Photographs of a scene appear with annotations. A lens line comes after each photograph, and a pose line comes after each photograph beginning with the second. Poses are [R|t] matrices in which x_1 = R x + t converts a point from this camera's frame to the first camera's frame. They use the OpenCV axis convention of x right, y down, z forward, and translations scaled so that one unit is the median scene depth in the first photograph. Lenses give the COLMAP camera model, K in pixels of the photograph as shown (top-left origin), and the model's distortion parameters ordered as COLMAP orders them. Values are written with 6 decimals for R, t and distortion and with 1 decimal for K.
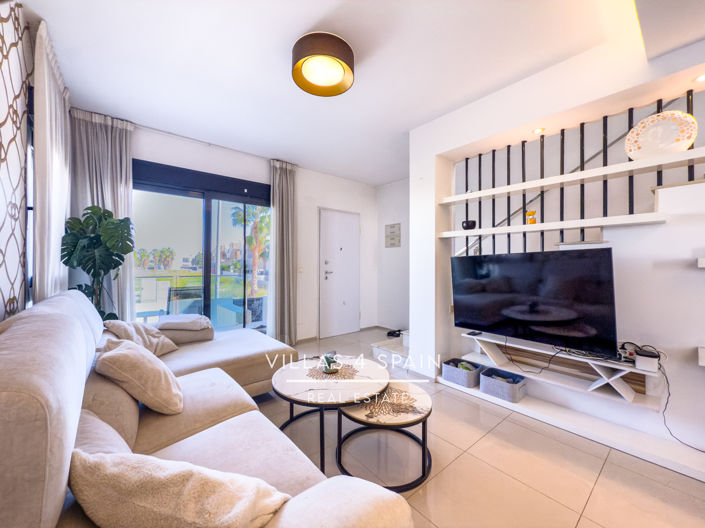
lens RADIAL K [[288.6, 0, 352.5], [0, 288.6, 264.0], [0, 0, 1]] dist [0.001025, 0.000159]
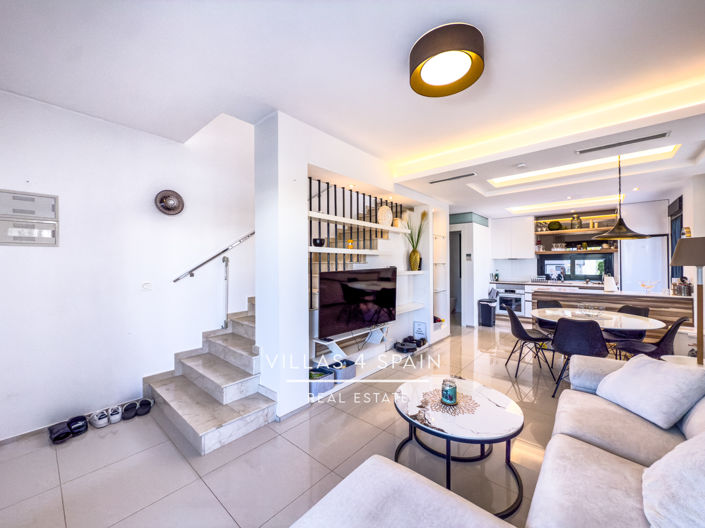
lens RADIAL K [[288.6, 0, 352.5], [0, 288.6, 264.0], [0, 0, 1]] dist [0.001025, 0.000159]
pose [[-0.177820, 0.002182, 0.984061, -0.735190], [0.001263, 0.999997, -0.001989, -0.055298], [-0.984062, 0.000889, -0.177822, 1.150137]]
